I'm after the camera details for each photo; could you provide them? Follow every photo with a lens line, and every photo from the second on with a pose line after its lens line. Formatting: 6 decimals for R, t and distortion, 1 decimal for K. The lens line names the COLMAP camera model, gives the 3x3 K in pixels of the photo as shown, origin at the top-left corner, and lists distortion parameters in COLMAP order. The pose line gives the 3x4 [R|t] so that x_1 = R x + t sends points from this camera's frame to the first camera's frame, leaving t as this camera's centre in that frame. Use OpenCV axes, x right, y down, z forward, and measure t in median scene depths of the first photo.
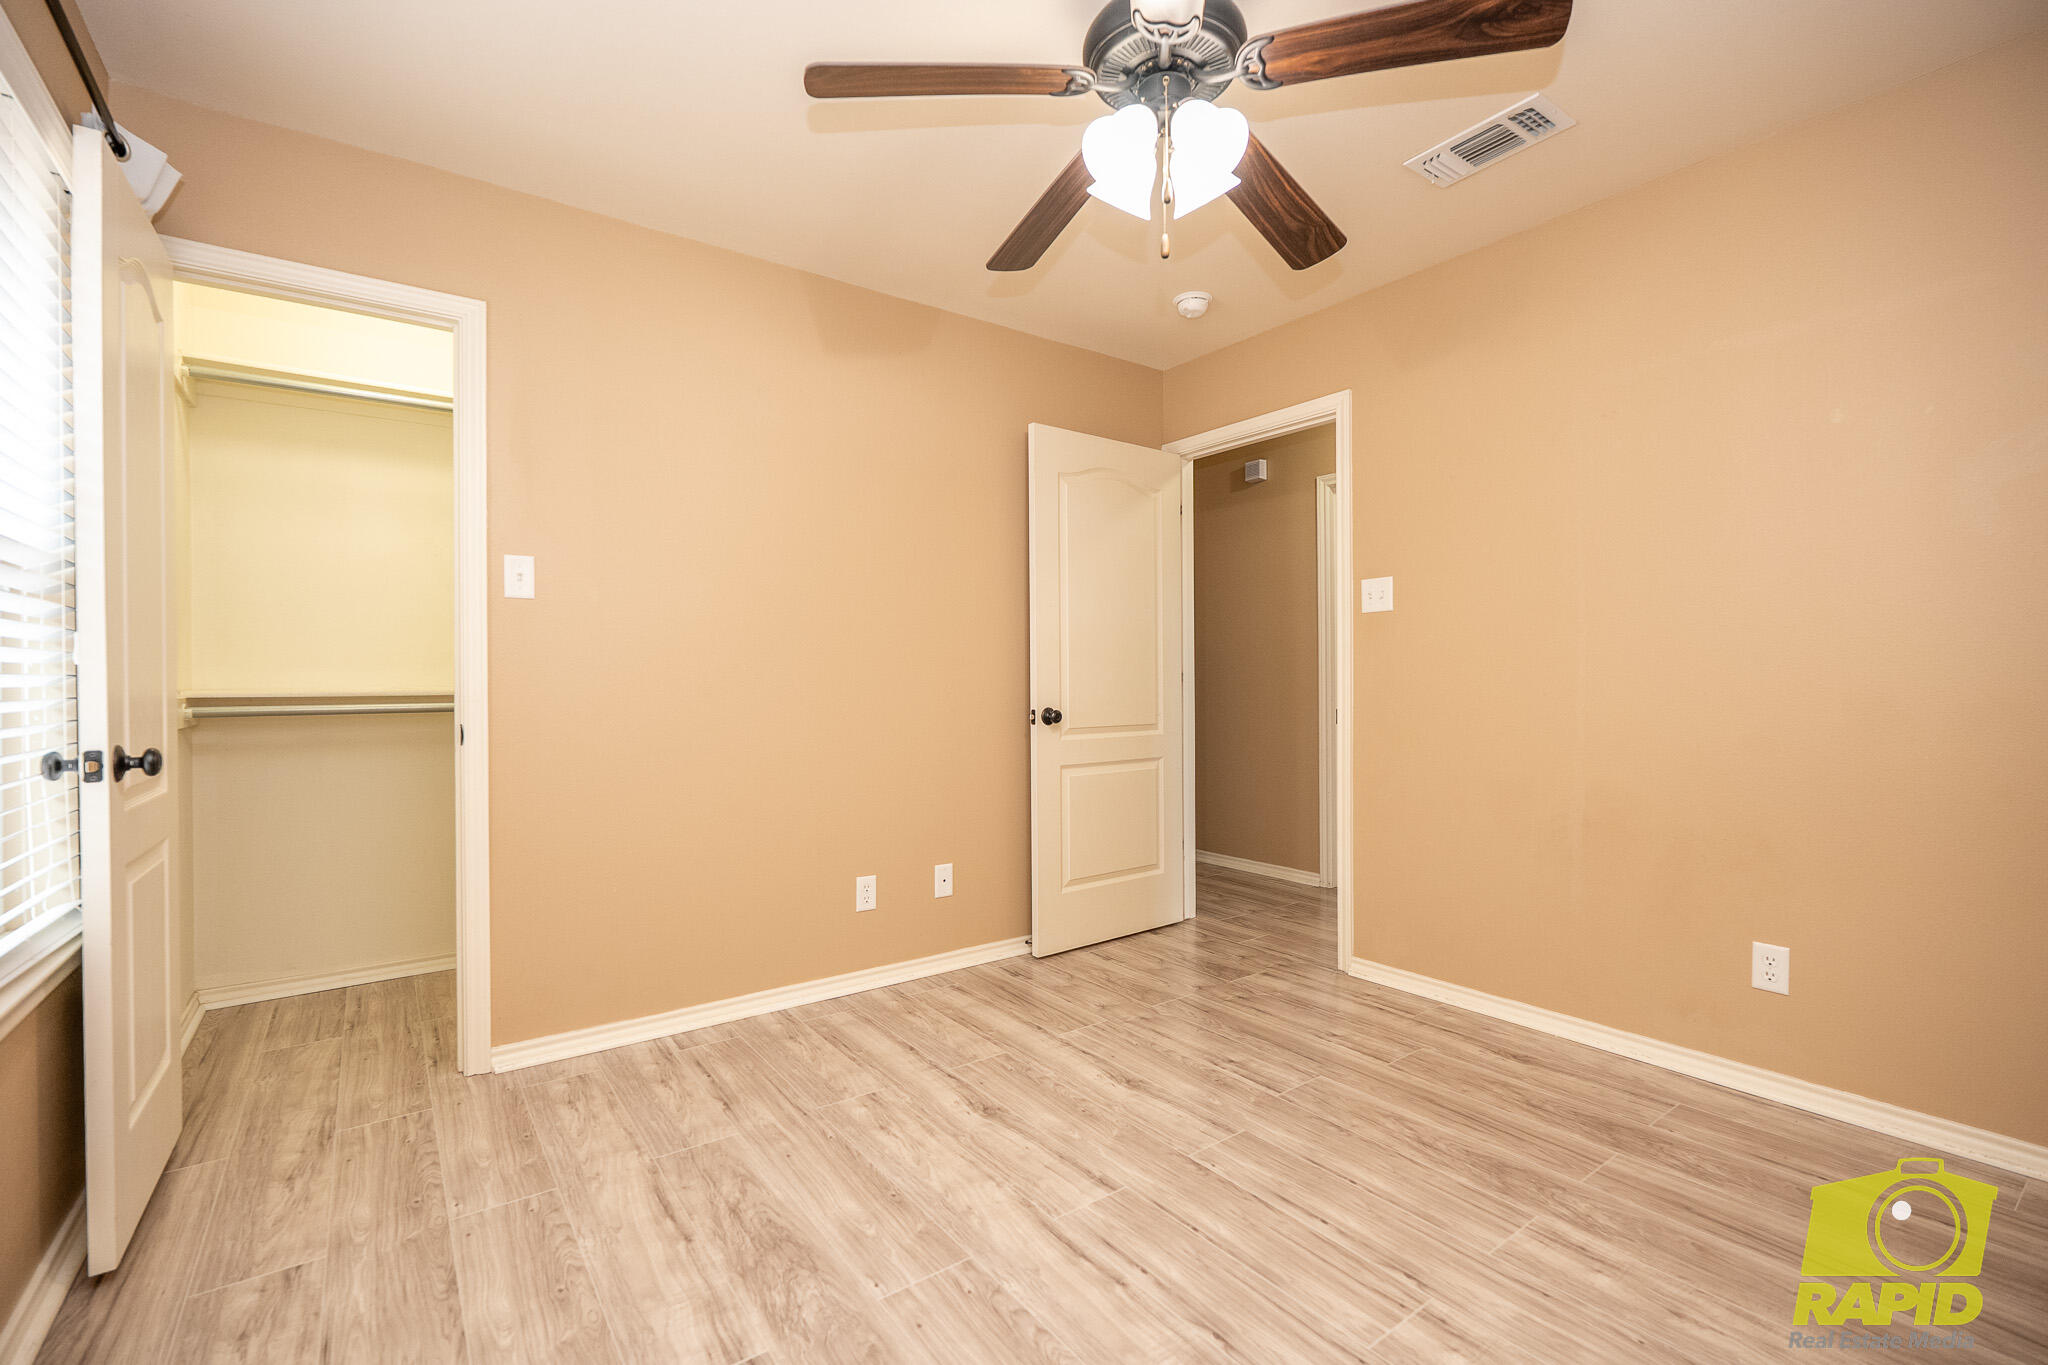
lens RADIAL K [[899.1, 0, 1024.0], [0, 899.1, 682.5], [0, 0, 1]] dist [-0.006849, 0.000921]
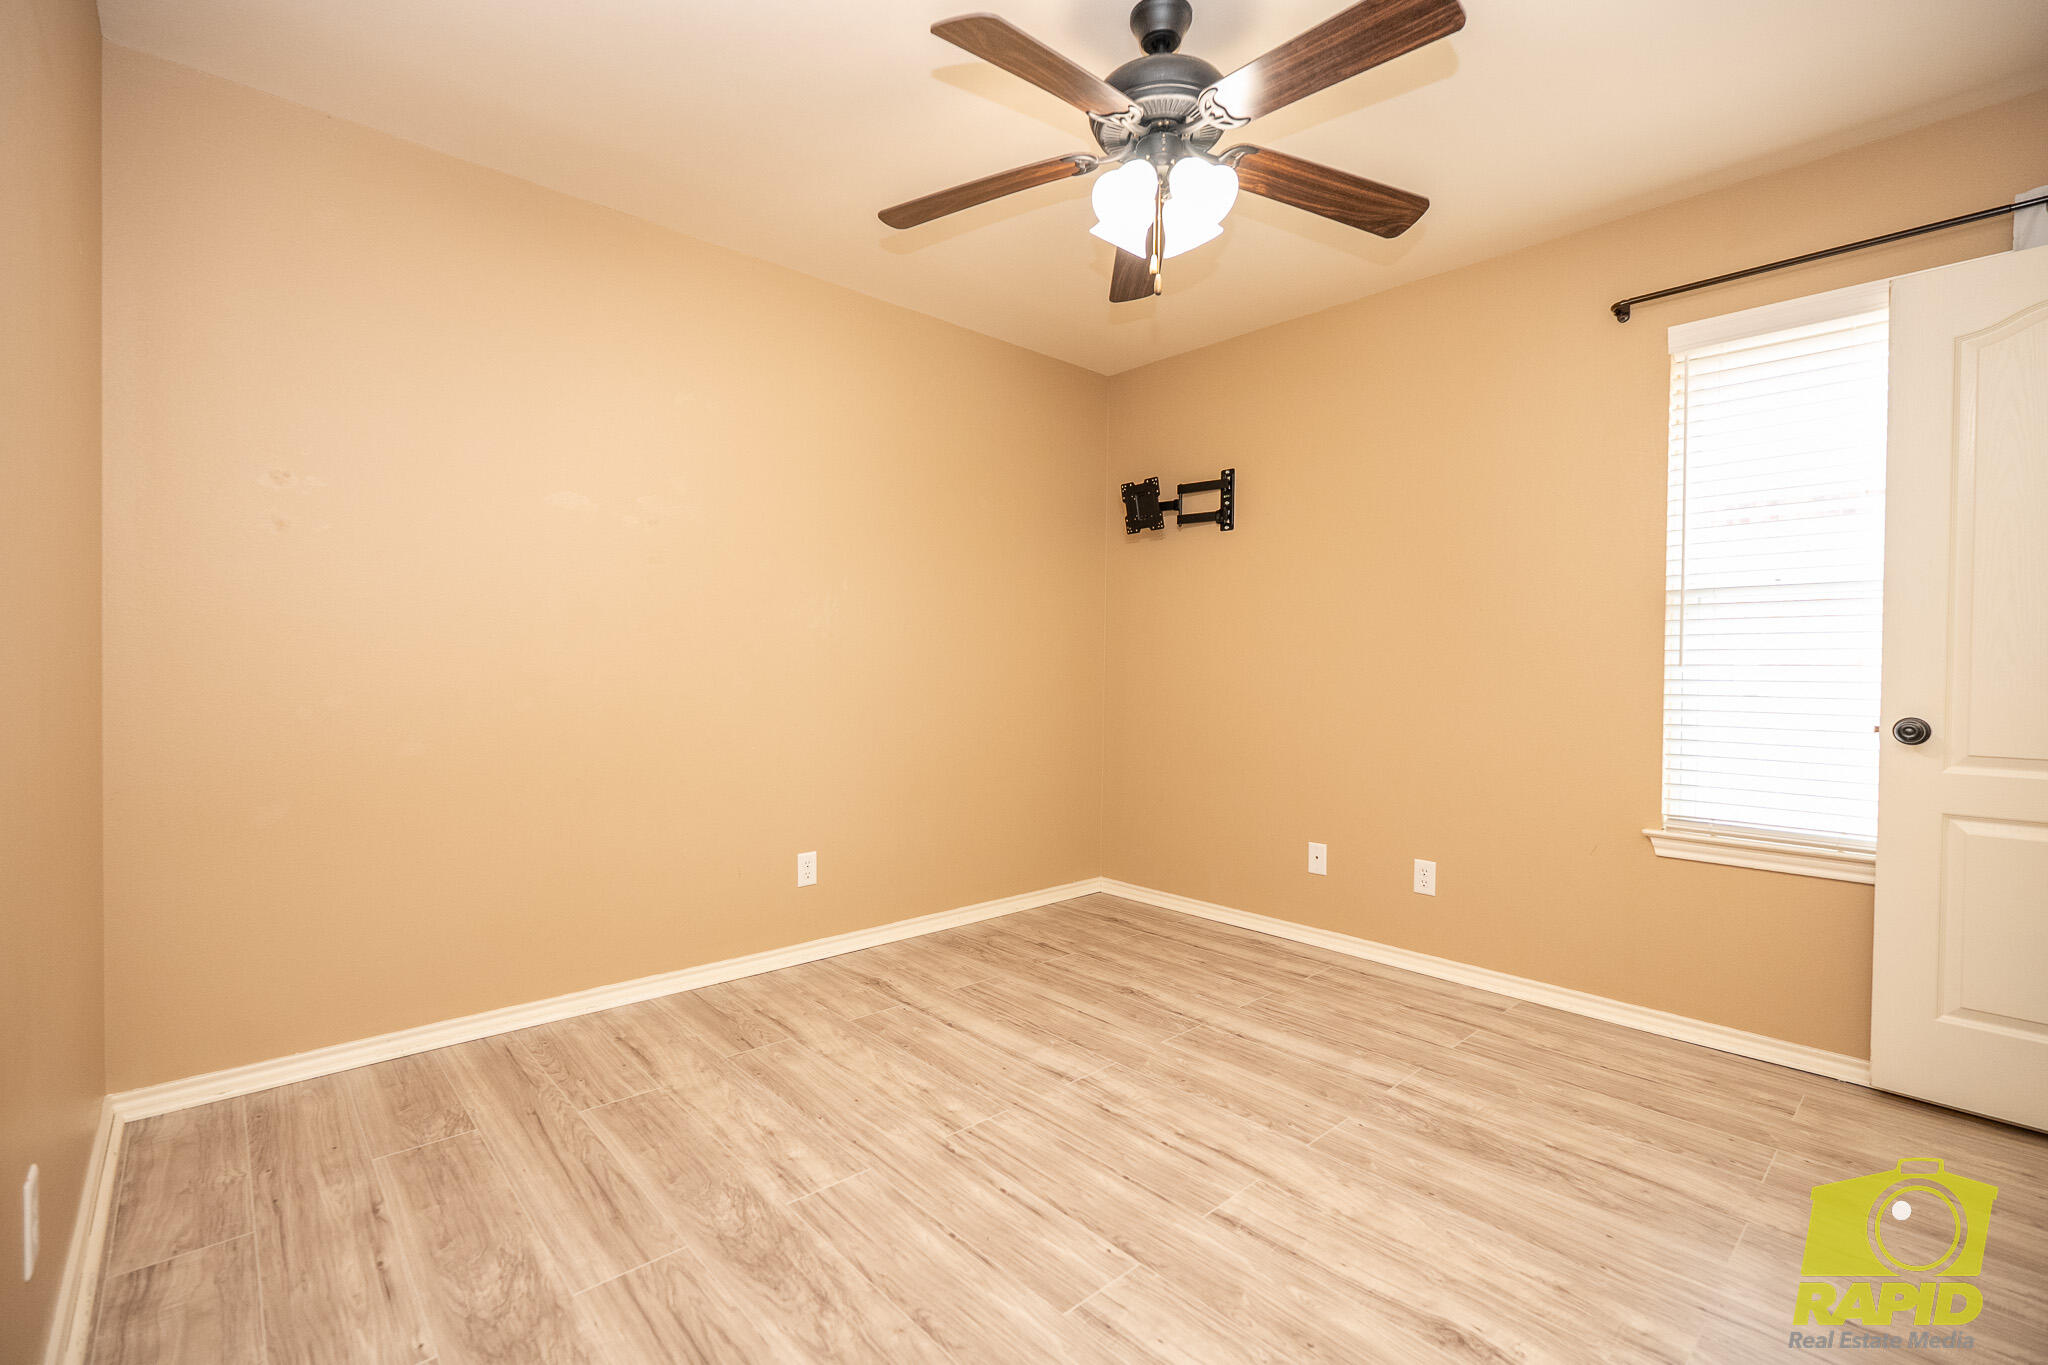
lens RADIAL K [[886.7, 0, 994.3], [0, 886.7, 682.3], [0, 0, 1]] dist [0.001202, 0.000610]
pose [[-0.997180, -0.005280, -0.074862, 0.426959], [-0.006654, 0.999814, 0.018120, -0.001471], [0.074753, 0.018567, -0.997029, 2.016928]]
